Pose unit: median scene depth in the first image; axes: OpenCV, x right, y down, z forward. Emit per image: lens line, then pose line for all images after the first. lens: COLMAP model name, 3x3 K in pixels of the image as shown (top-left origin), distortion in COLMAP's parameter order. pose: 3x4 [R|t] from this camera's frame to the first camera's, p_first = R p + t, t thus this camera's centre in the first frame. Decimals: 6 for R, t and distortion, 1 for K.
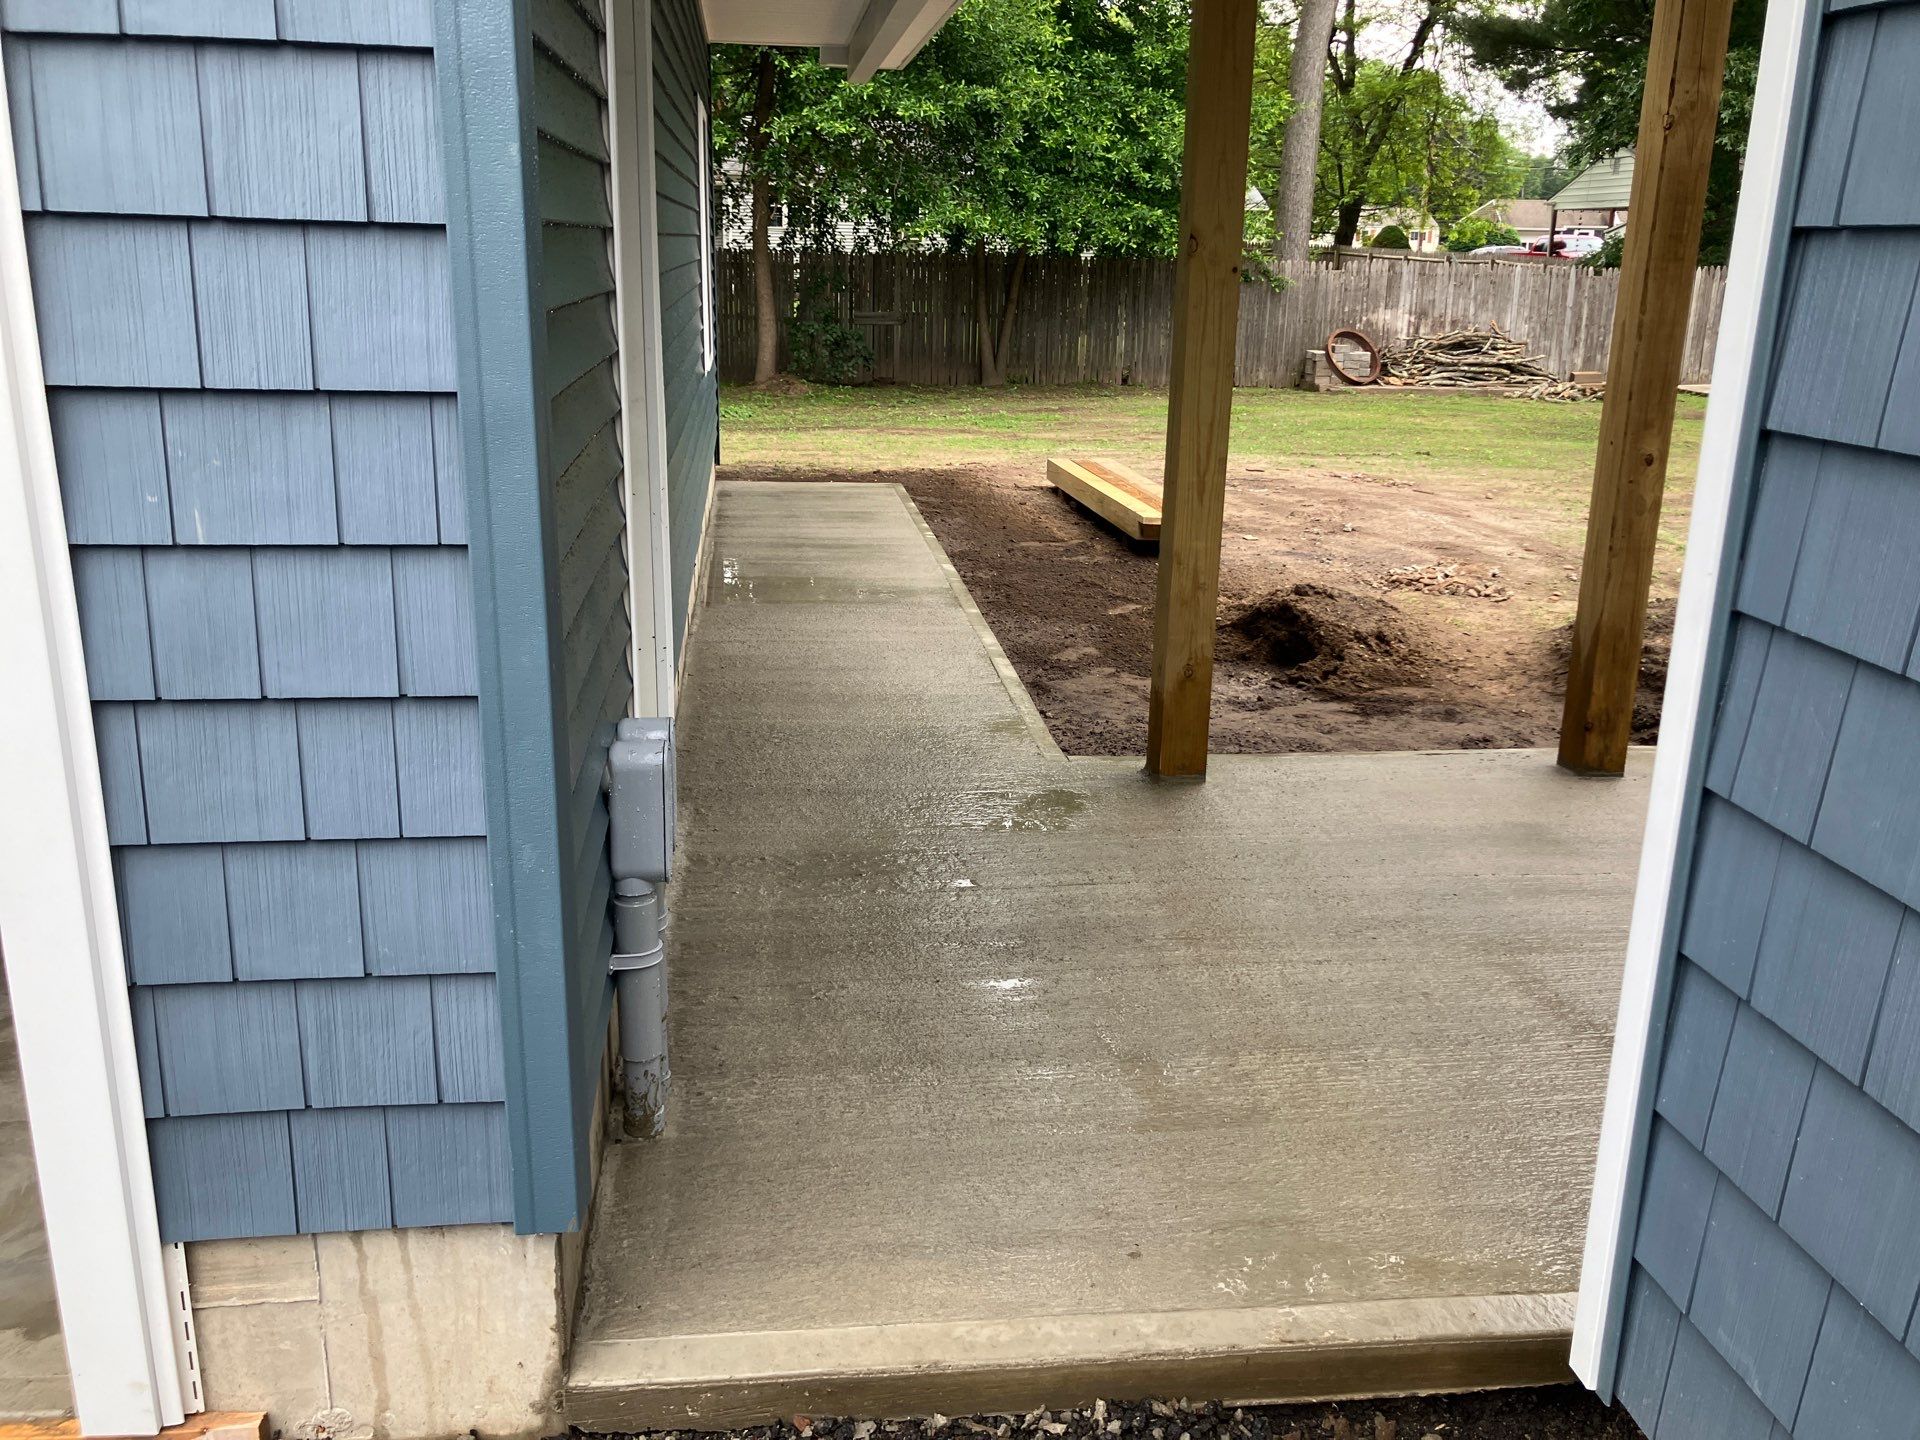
lens RADIAL K [[1570.1, 0, 960.2], [0, 1570.1, 713.9], [0, 0, 1]] dist [0.039235, -0.038956]
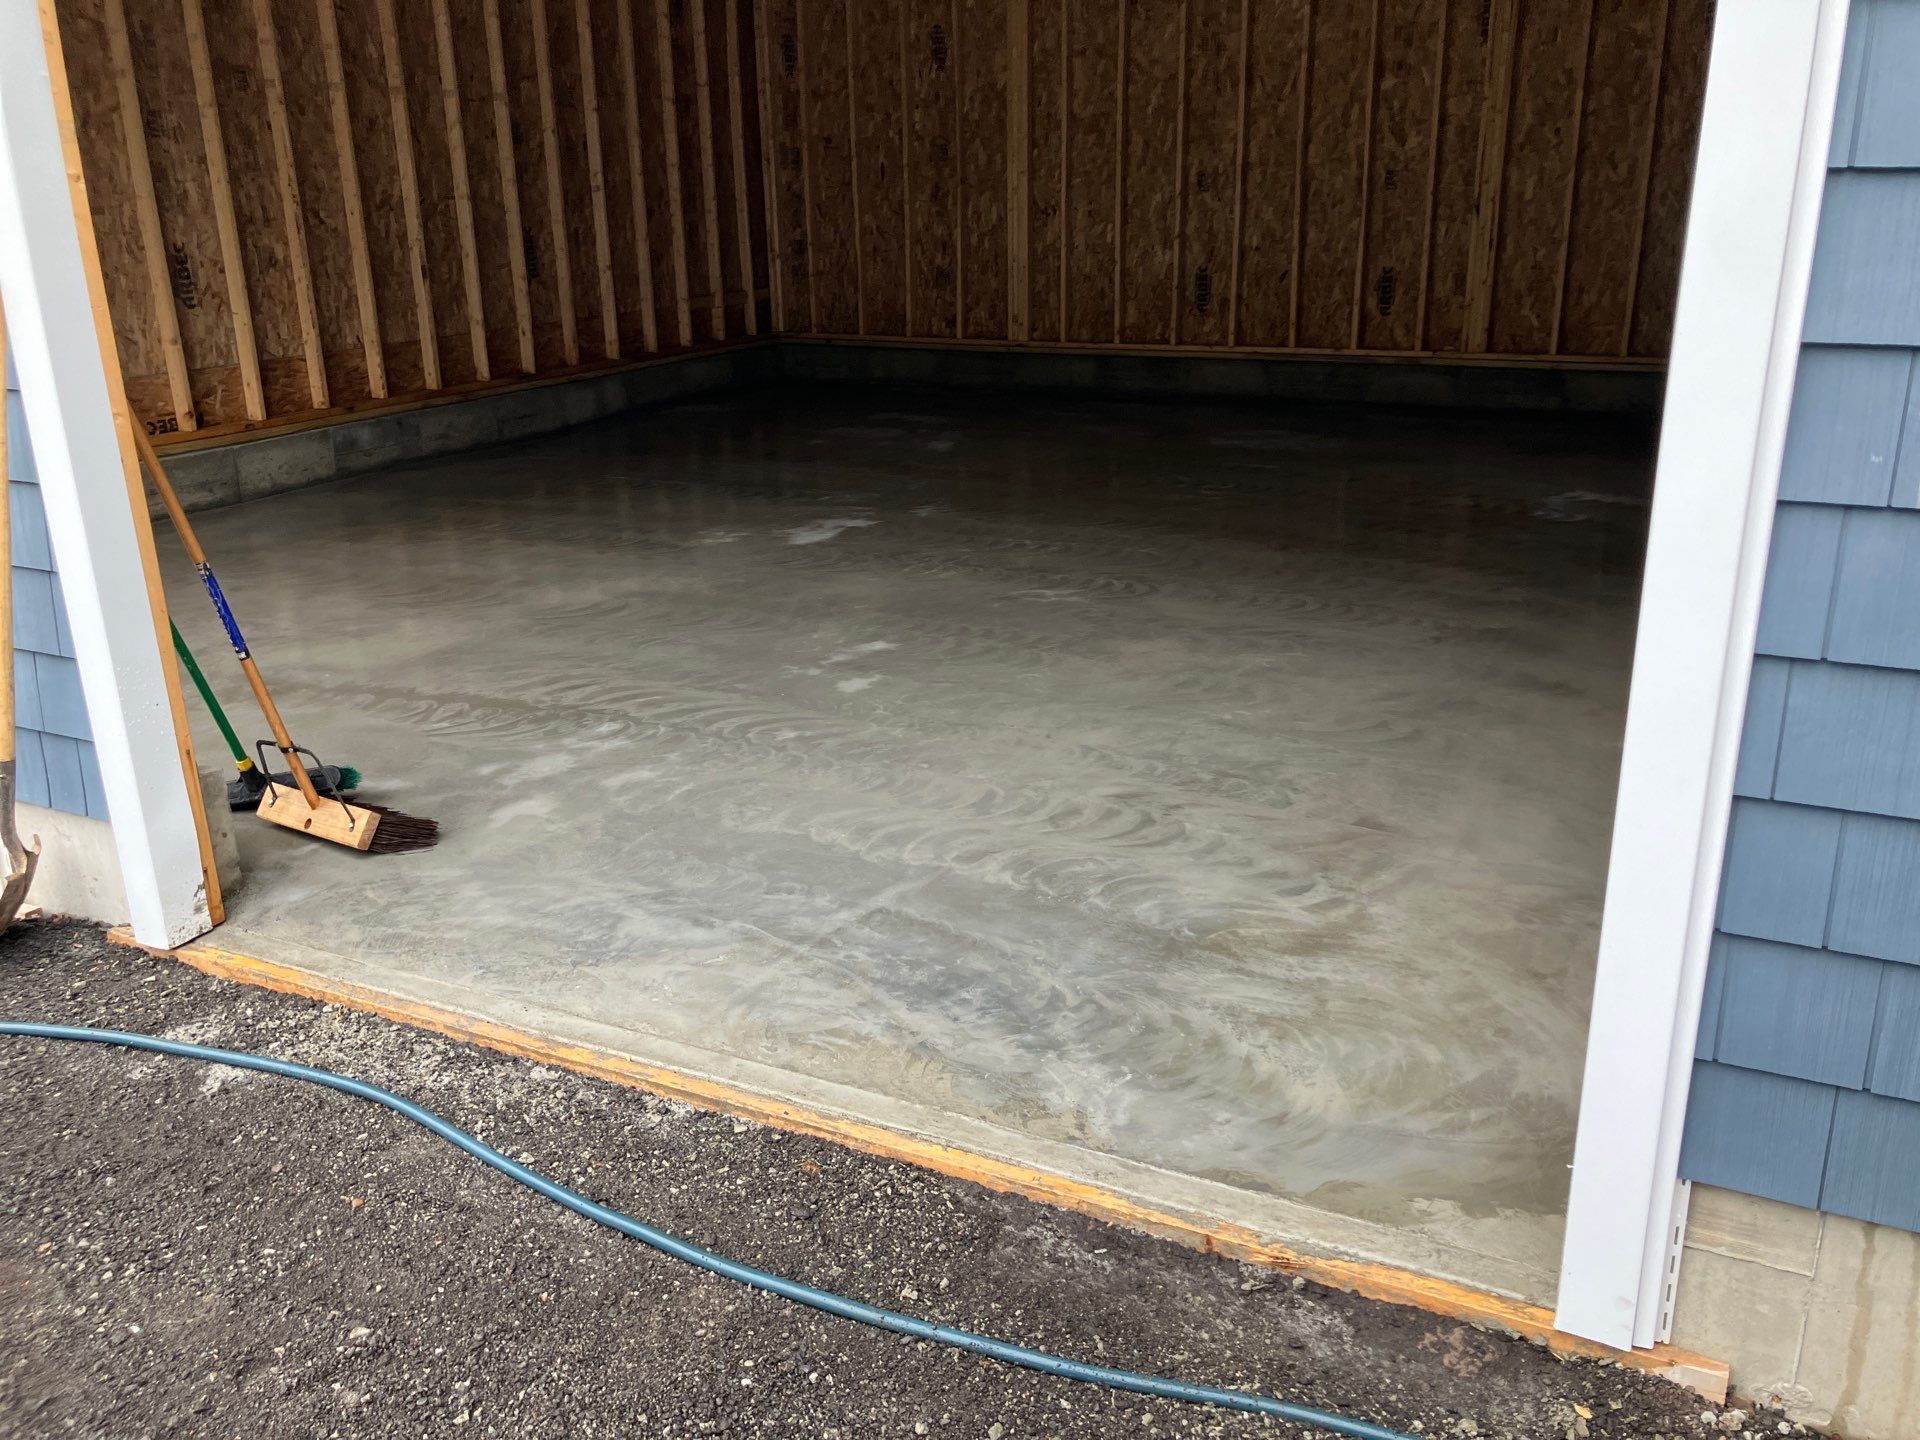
lens RADIAL K [[1570.1, 0, 956.6], [0, 1570.1, 715.7], [0, 0, 1]] dist [0.039235, -0.038956]
pose [[0.852381, 0.159937, -0.497862, -0.447651], [-0.141494, 0.987105, 0.074855, 0.027554], [0.503414, 0.006639, 0.864020, -0.132340]]
